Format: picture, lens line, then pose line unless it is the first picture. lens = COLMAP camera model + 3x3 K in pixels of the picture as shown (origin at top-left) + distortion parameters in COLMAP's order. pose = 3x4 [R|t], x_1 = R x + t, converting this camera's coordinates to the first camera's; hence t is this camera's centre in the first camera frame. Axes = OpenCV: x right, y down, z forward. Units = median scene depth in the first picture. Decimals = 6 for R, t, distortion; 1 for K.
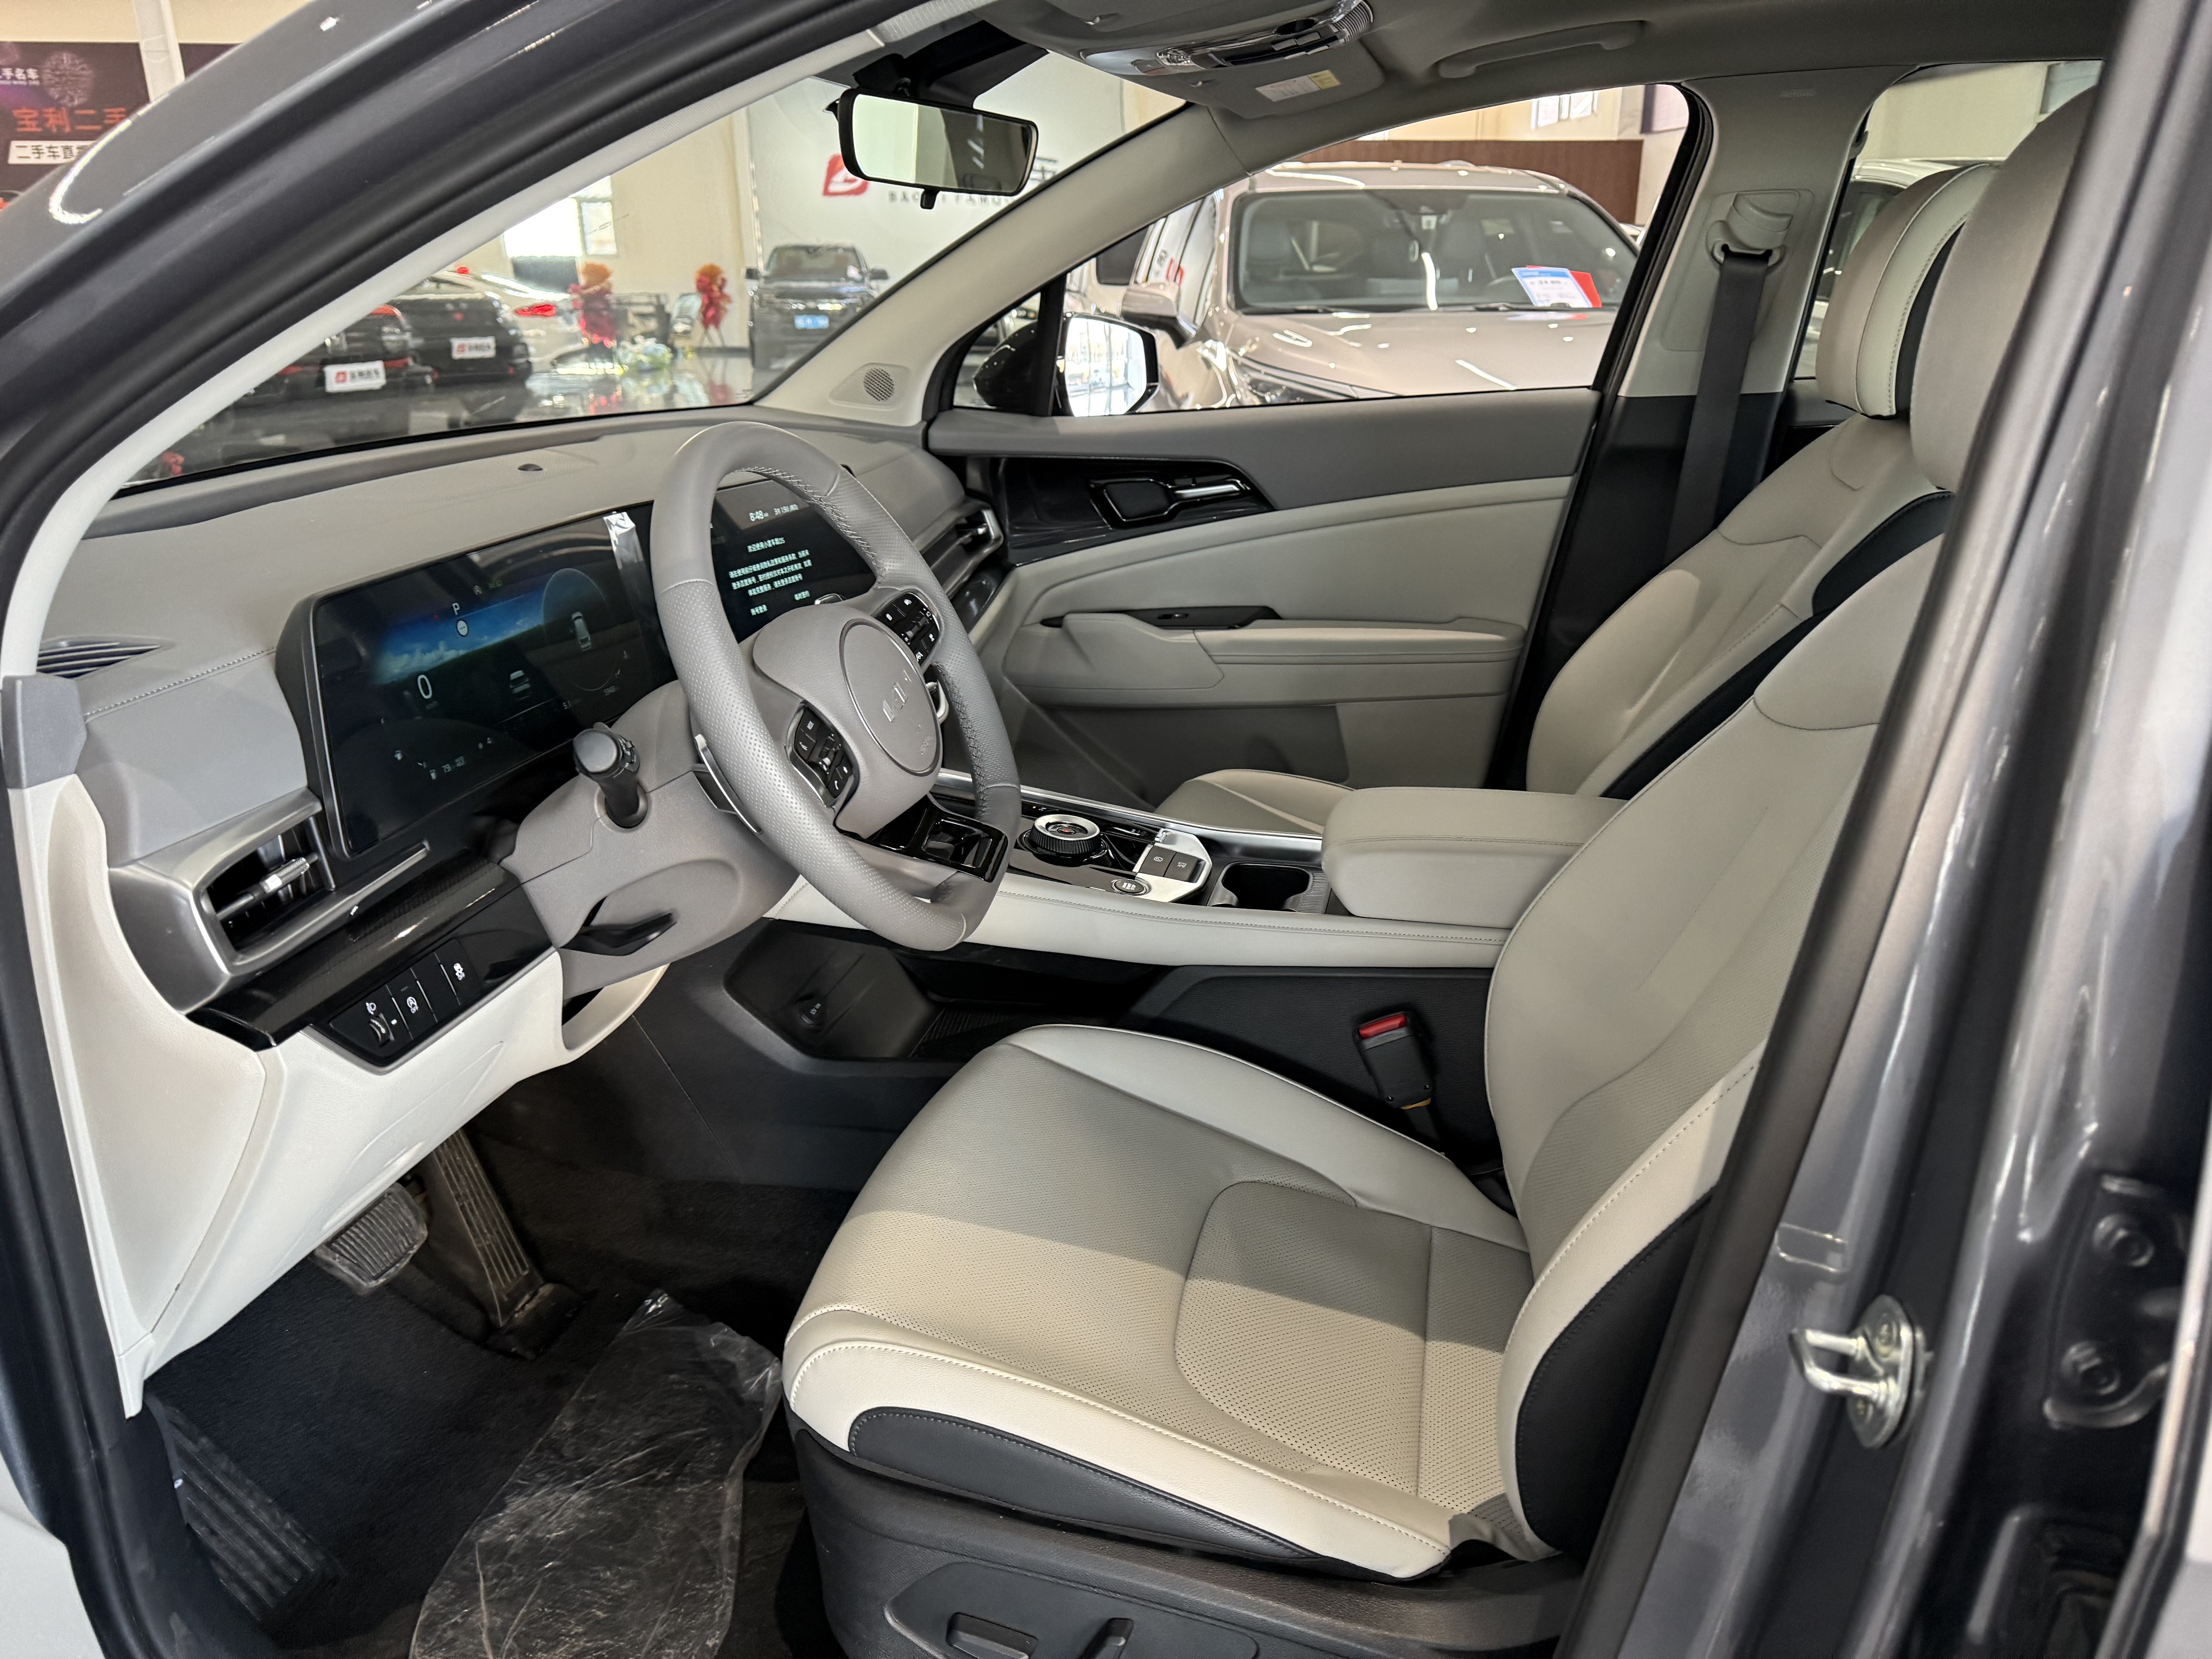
lens RADIAL K [[1579.5, 0, 1118.4], [0, 1579.5, 824.8], [0, 0, 1]] dist [0.016546, -0.013619]
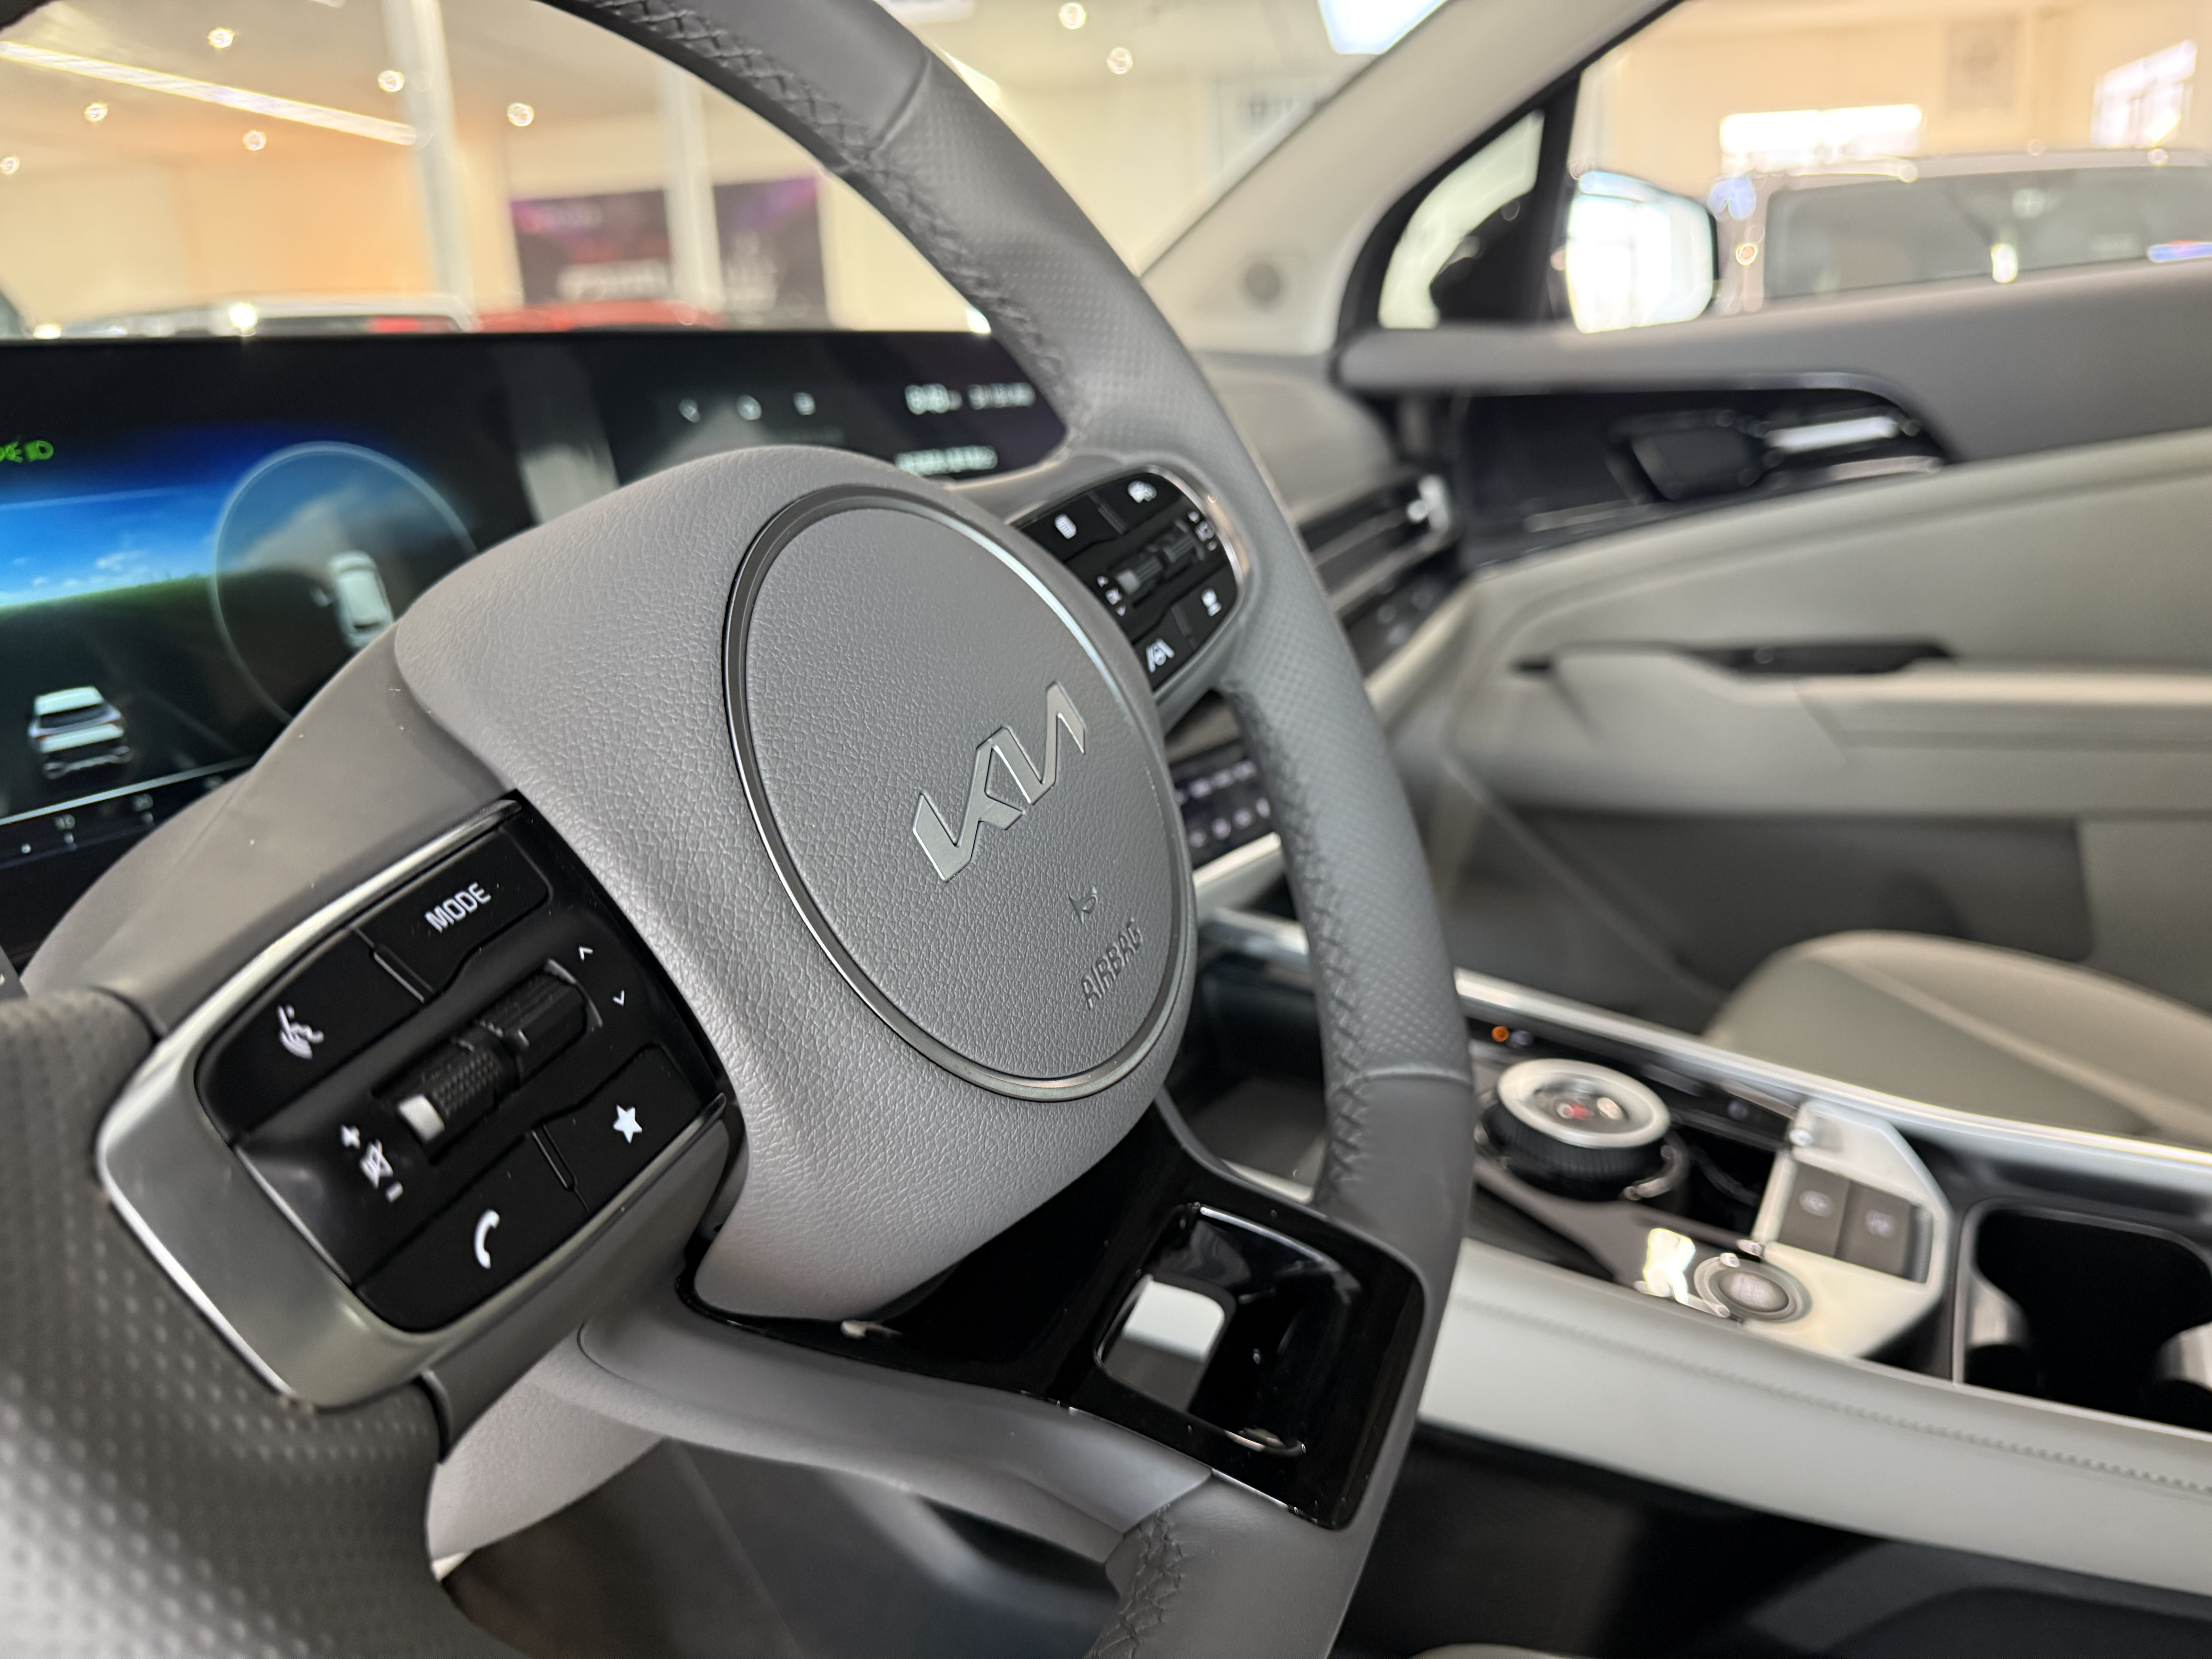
lens RADIAL K [[1579.5, 0, 1125.6], [0, 1579.5, 849.7], [0, 0, 1]] dist [0.016546, -0.013619]
pose [[0.962165, 0.036069, -0.270068, -0.027246], [-0.047078, 0.998299, -0.034397, -0.033228], [0.268368, 0.045809, 0.962227, 0.402227]]
